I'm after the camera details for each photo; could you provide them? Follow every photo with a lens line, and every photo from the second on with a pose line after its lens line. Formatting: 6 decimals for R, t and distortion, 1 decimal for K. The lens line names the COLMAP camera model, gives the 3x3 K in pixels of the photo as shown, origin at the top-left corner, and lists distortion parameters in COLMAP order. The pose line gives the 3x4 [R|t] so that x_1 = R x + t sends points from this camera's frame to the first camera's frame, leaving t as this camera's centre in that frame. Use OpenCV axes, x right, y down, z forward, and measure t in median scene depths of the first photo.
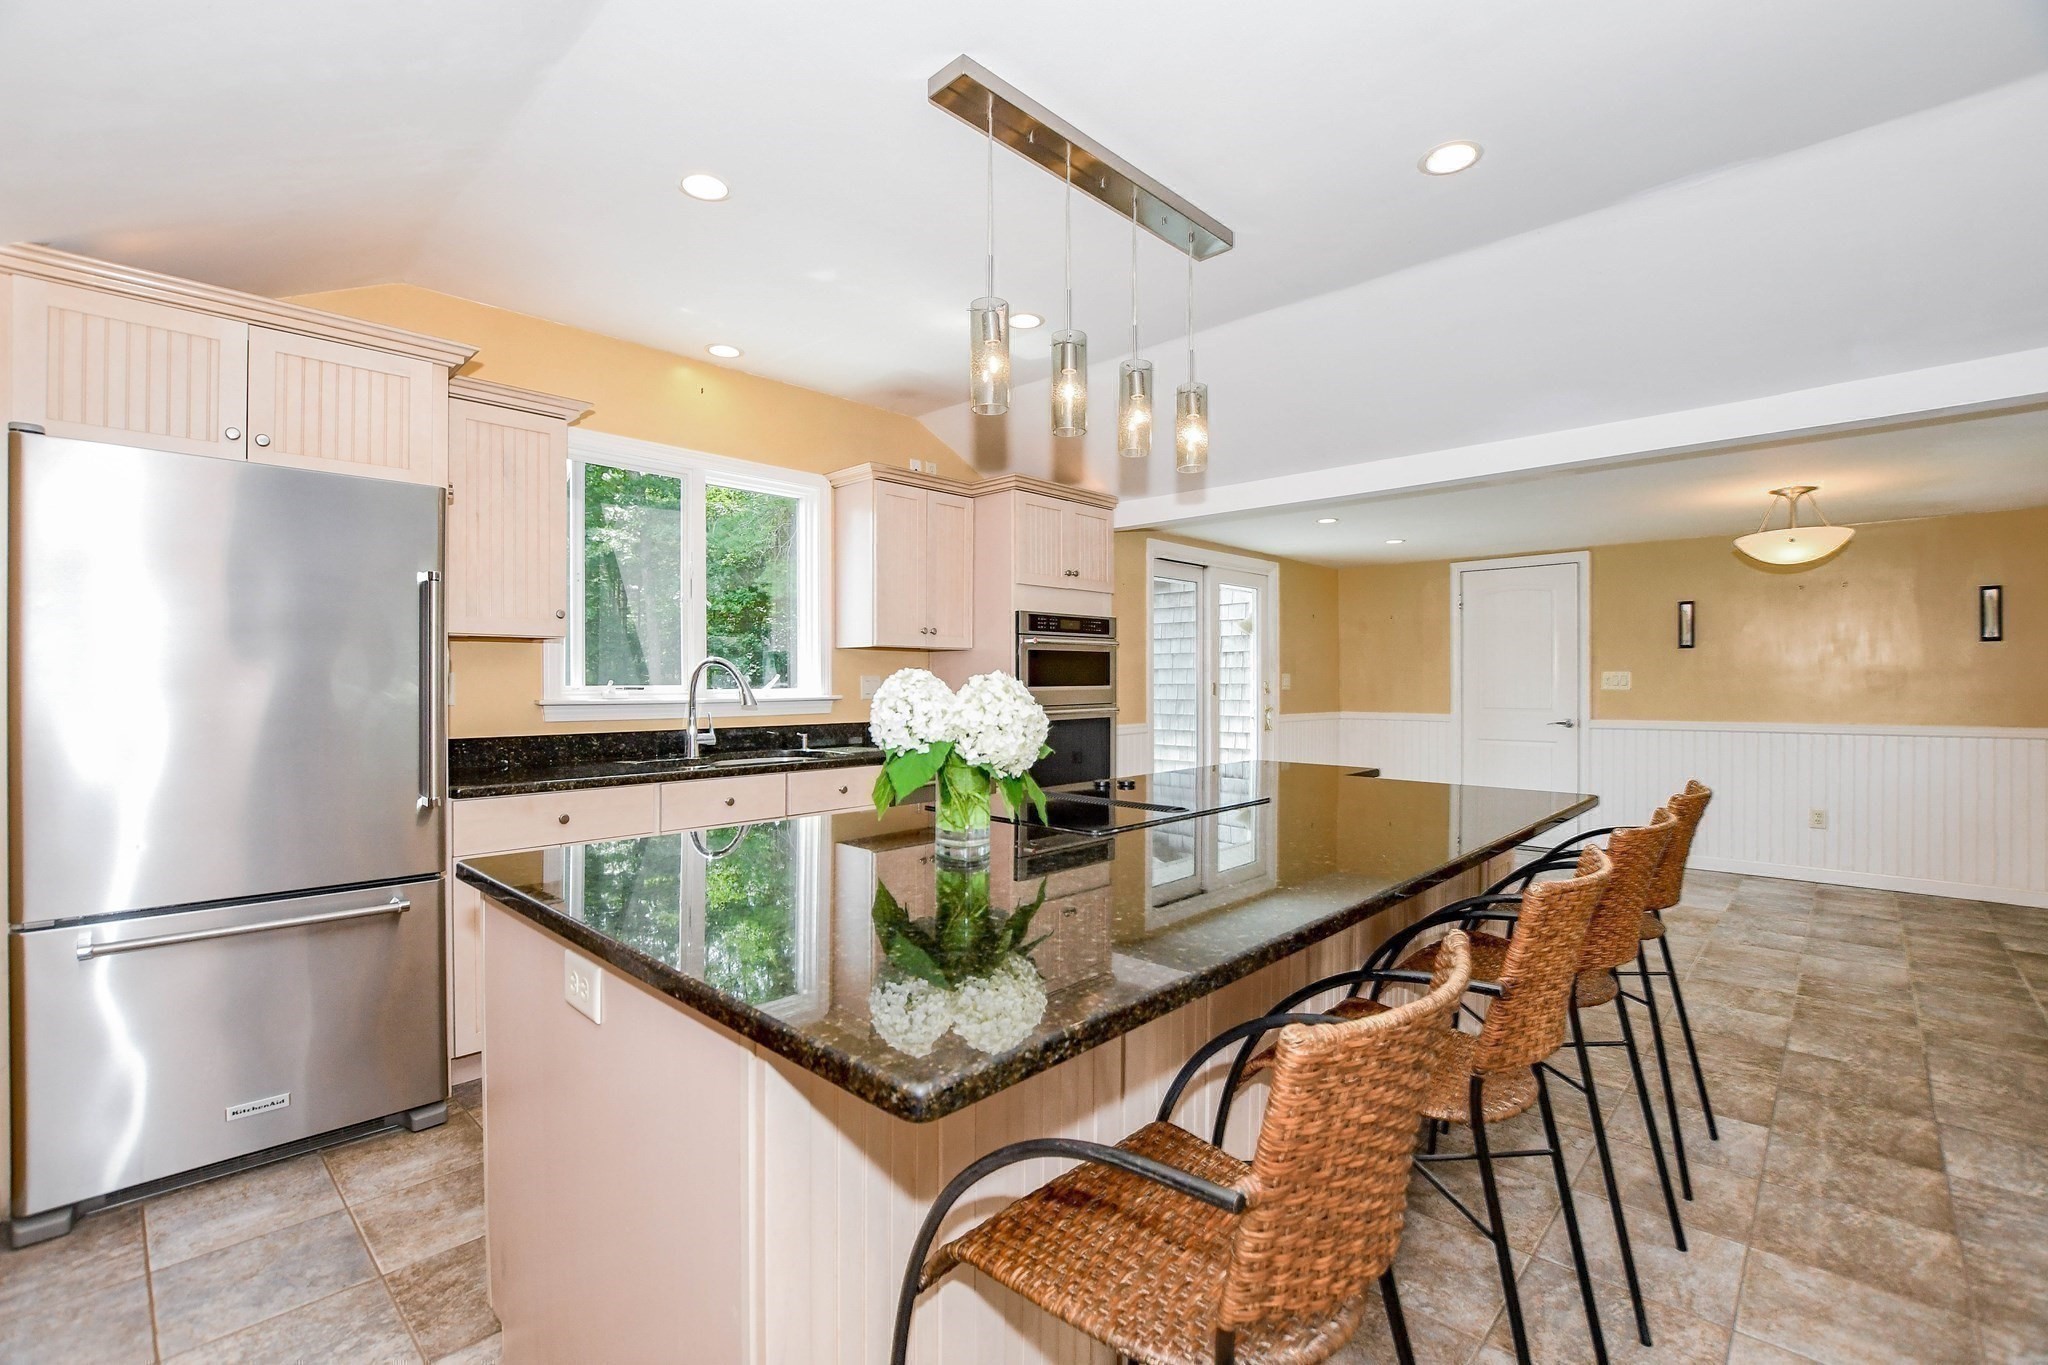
lens RADIAL K [[905.7, 0, 1040.8], [0, 905.7, 685.0], [0, 0, 1]] dist [-0.032617, 0.004386]
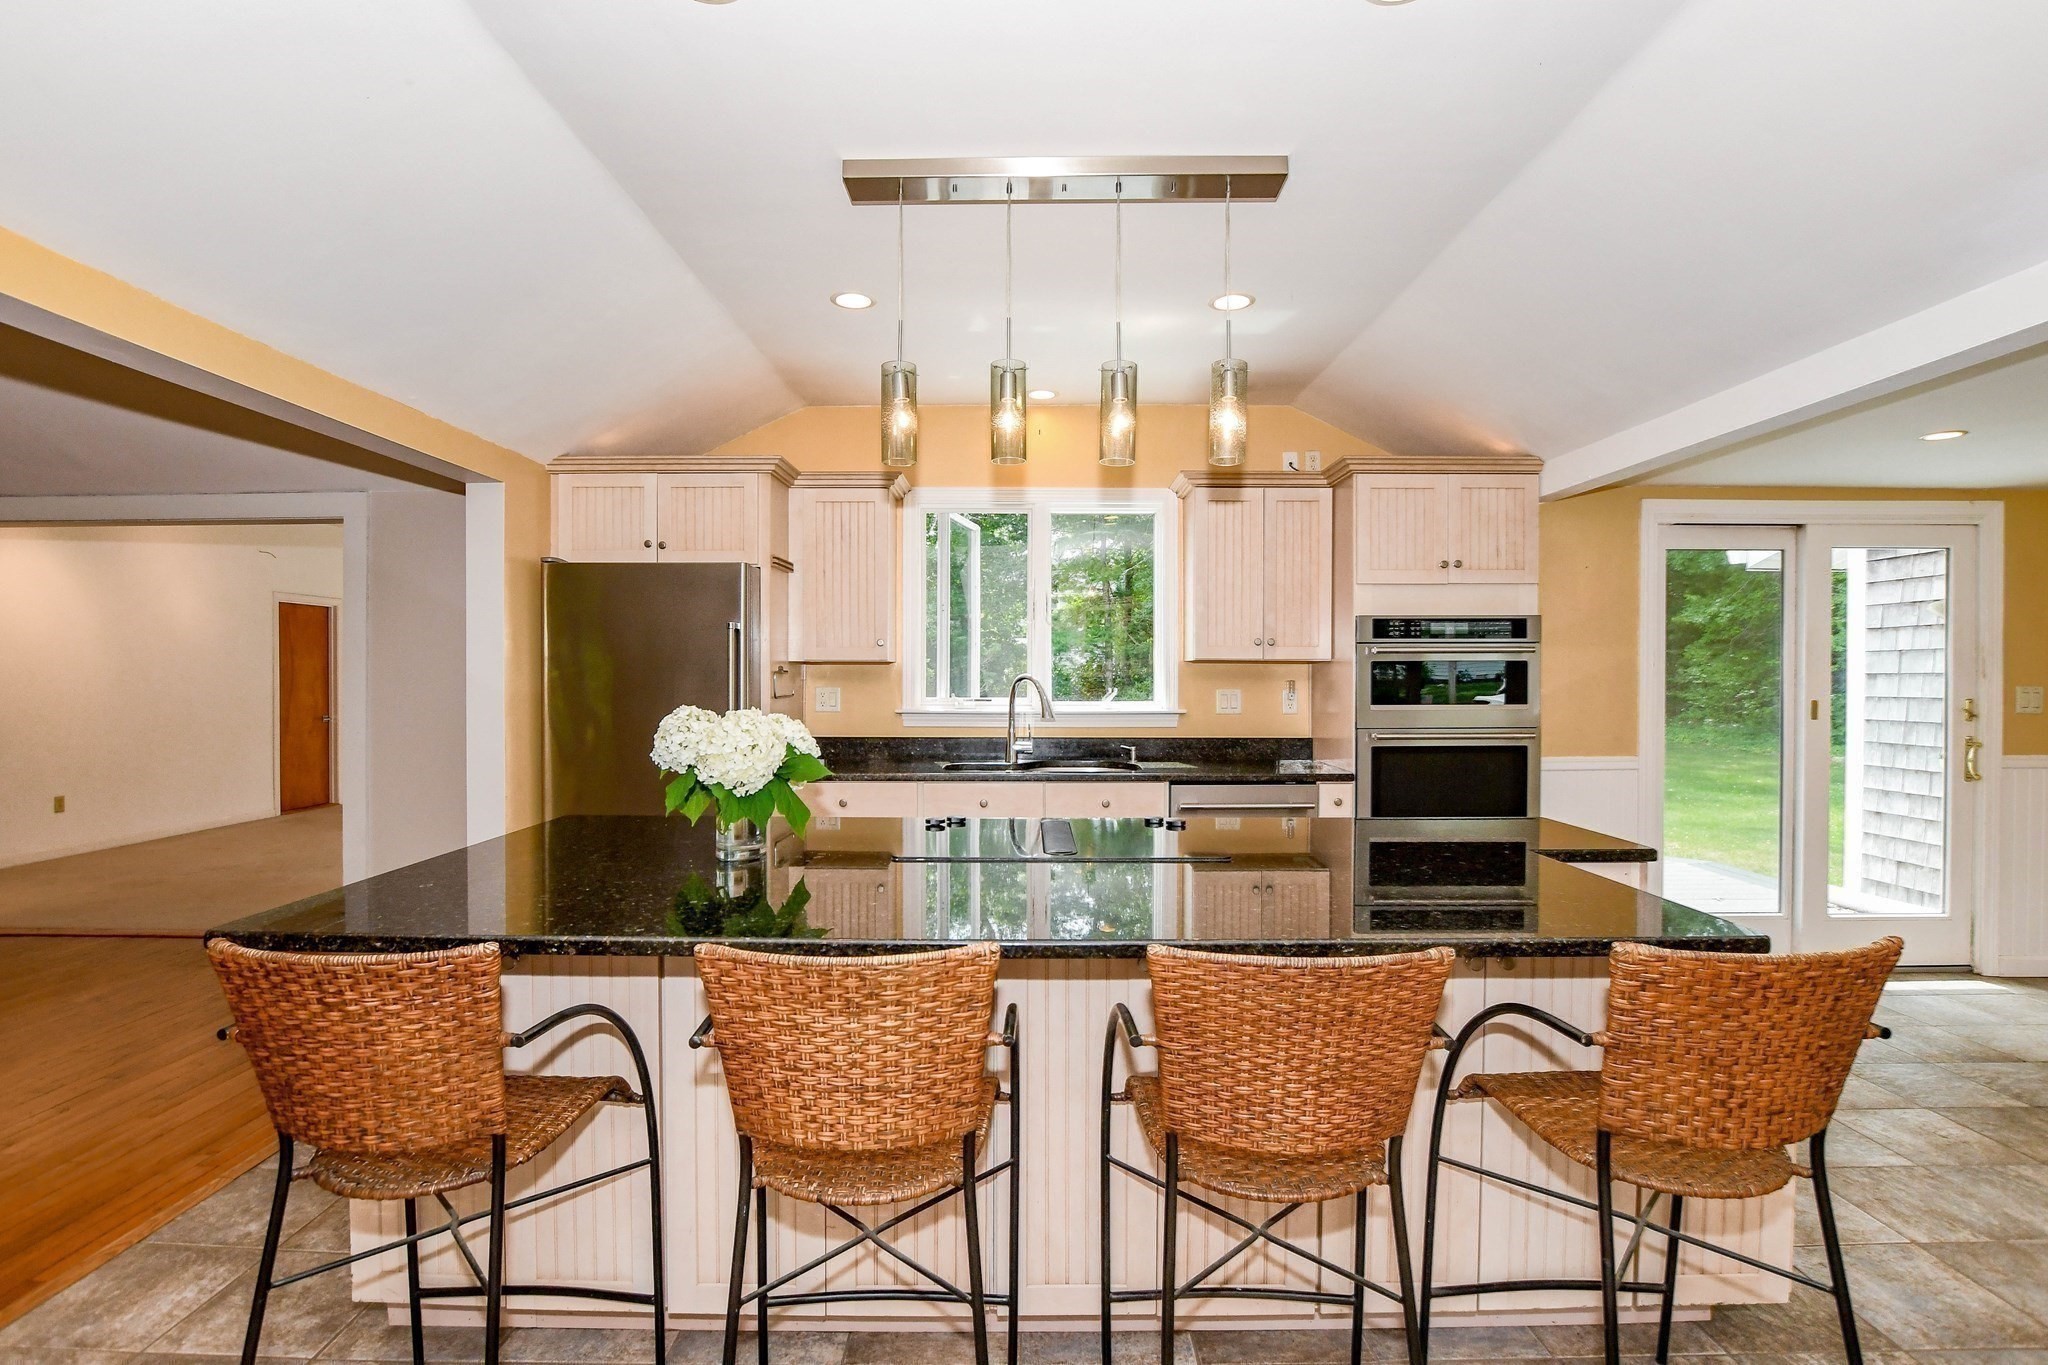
lens RADIAL K [[970.6, 0, 1042.8], [0, 970.6, 675.1], [0, 0, 1]] dist [-0.033435, -0.000223]
pose [[0.677347, 0.002102, -0.735661, 0.443706], [-0.006486, 0.999974, -0.003114, -0.021299], [0.735635, 0.006881, 0.677343, 0.168428]]
